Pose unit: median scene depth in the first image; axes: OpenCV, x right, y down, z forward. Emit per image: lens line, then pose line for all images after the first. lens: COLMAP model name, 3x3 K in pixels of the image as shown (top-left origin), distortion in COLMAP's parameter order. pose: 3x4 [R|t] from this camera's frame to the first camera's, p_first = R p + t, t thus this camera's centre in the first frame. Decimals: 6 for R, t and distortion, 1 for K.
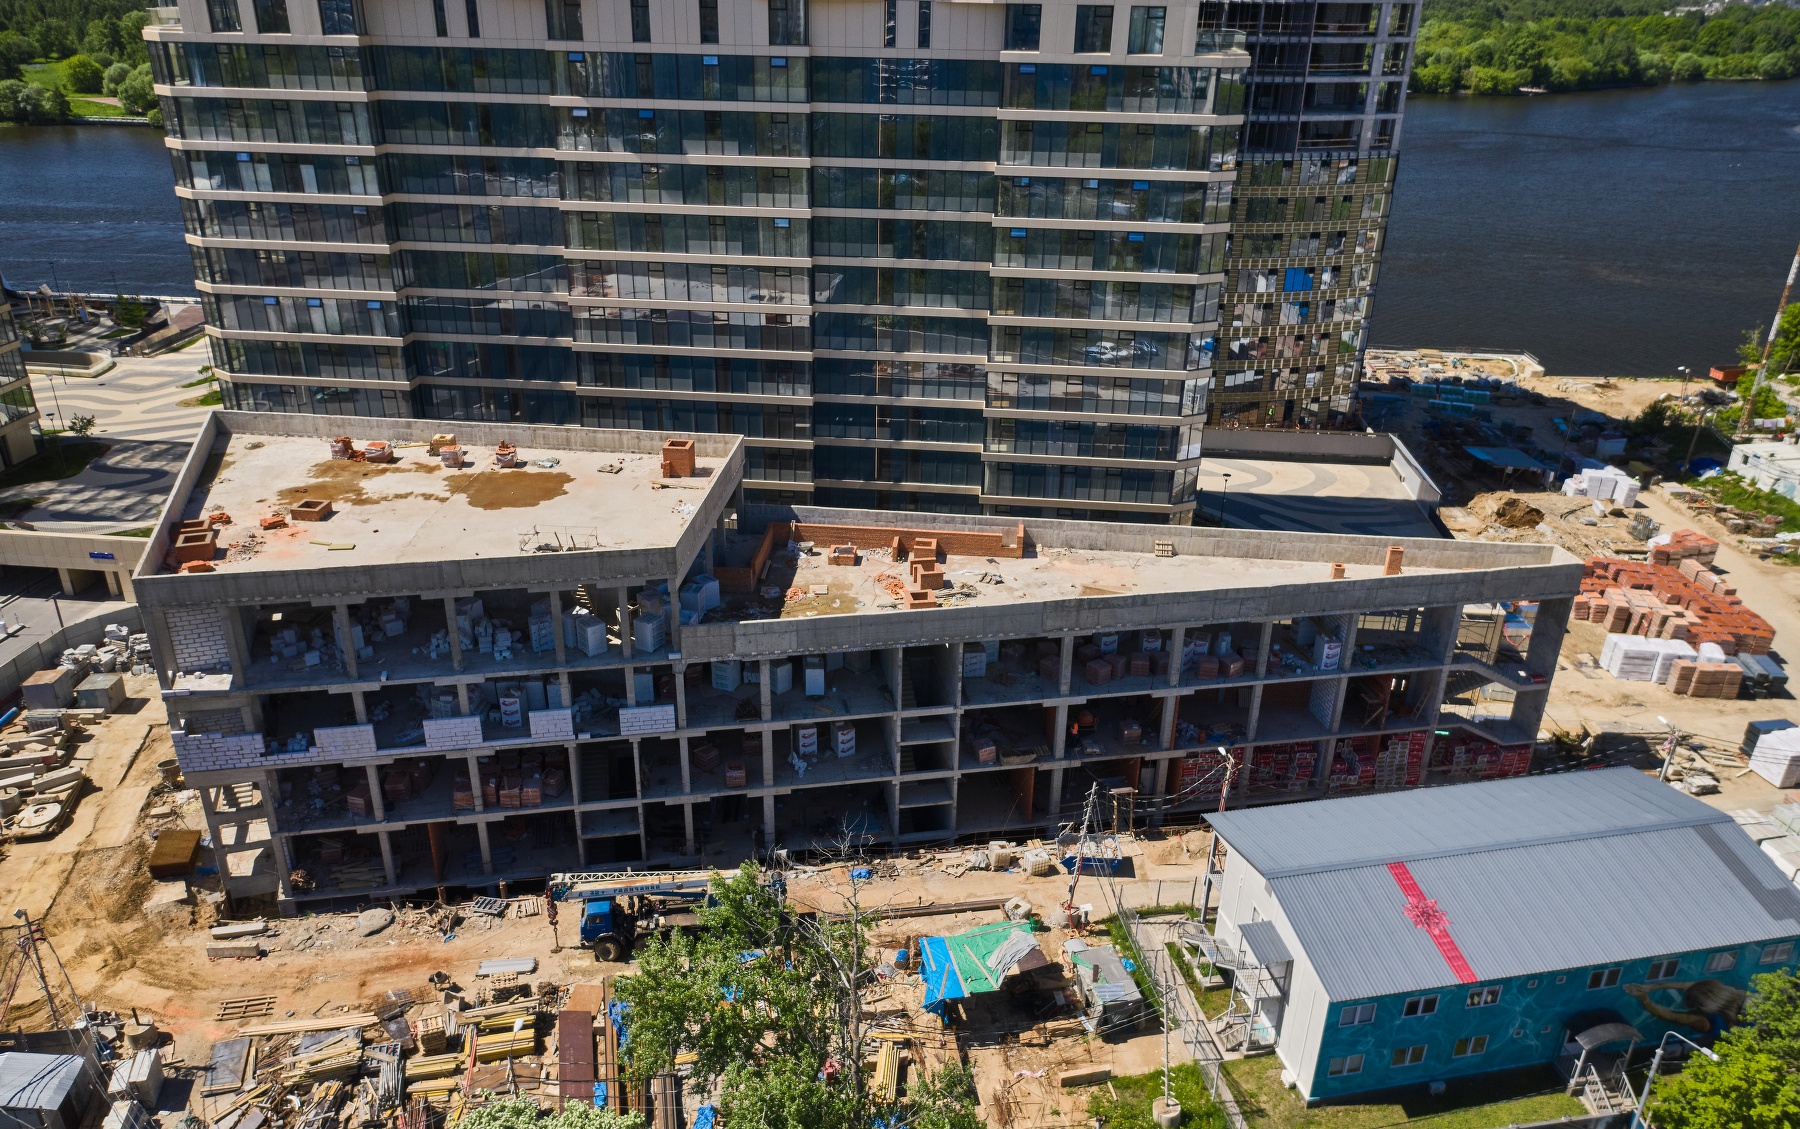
lens RADIAL K [[1261.9, 0, 900.0], [0, 1261.9, 564.5], [0, 0, 1]] dist [0.008063, 0.000960]
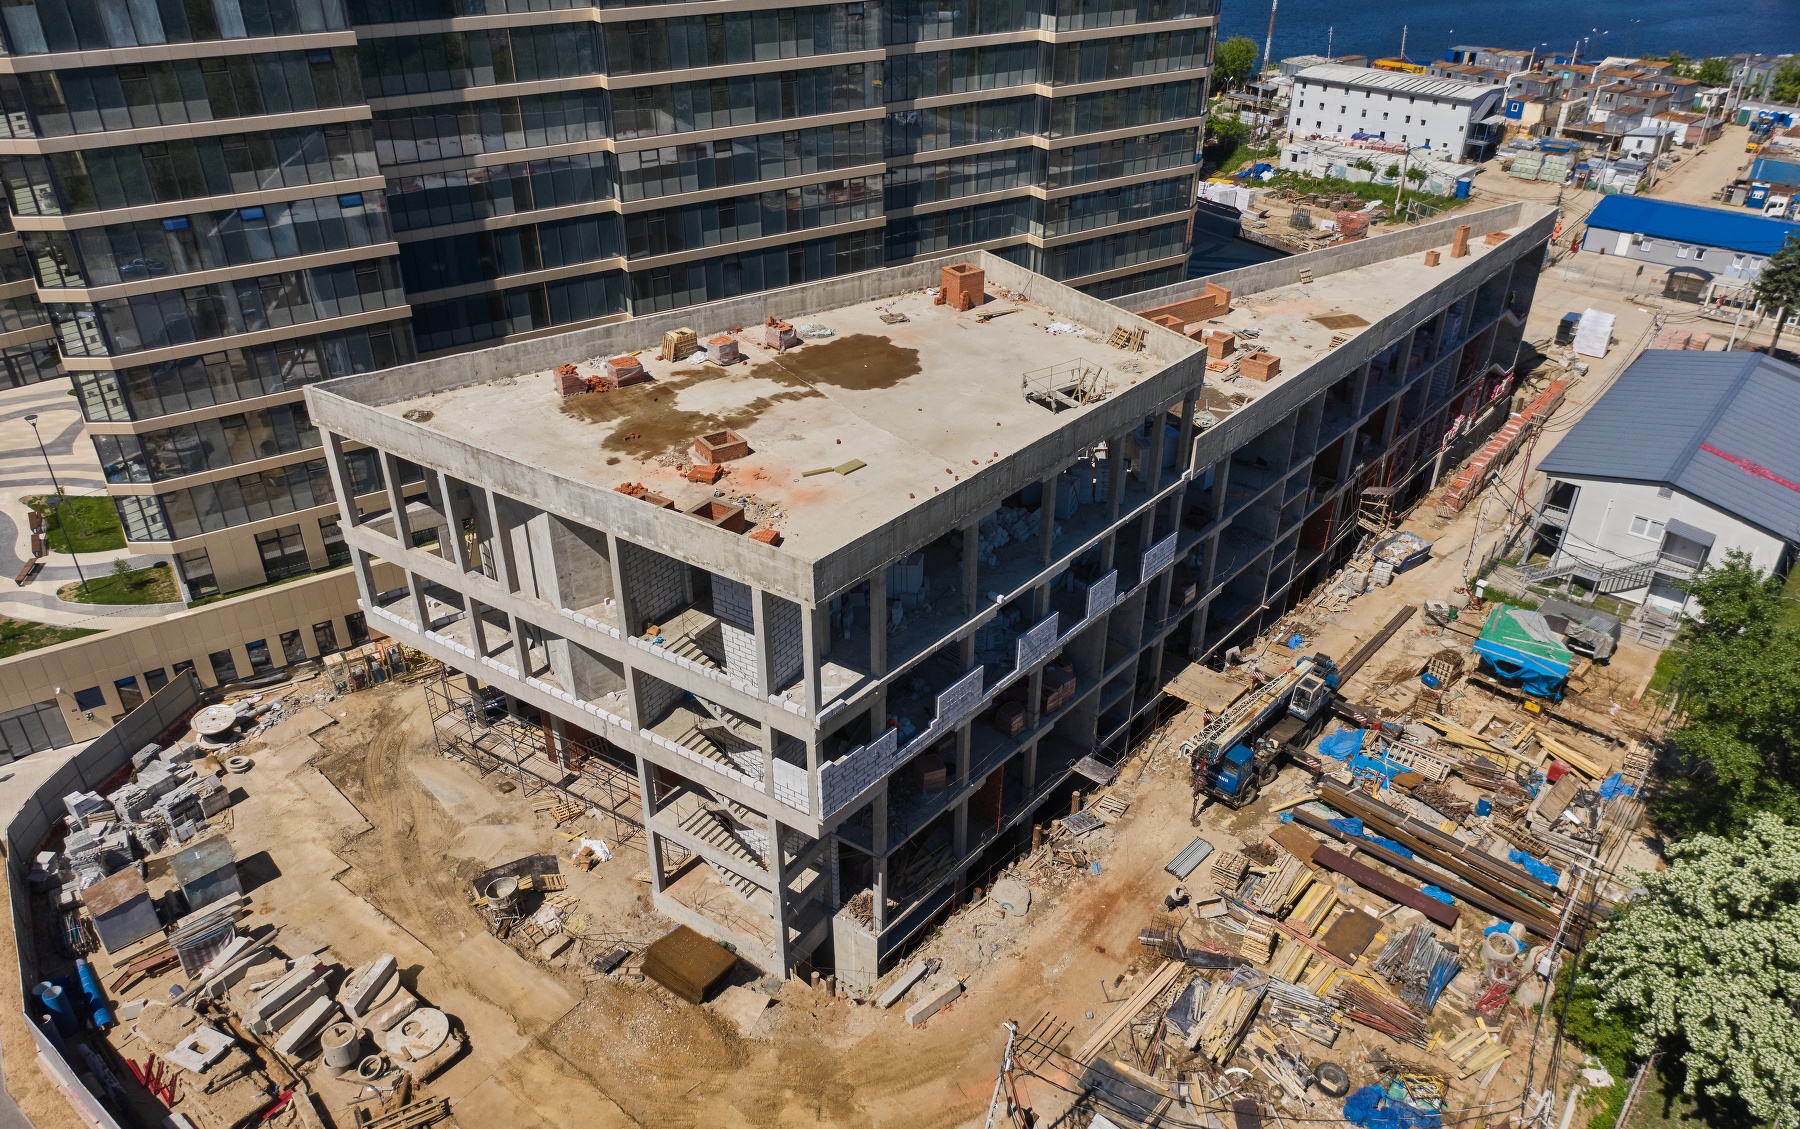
lens RADIAL K [[1261.9, 0, 900.0], [0, 1261.9, 564.5], [0, 0, 1]] dist [0.008063, 0.000960]
pose [[0.786645, -0.332259, 0.520378, -0.630983], [0.273856, 0.943172, 0.188229, -0.069683], [-0.553346, -0.005561, 0.832933, 0.275854]]
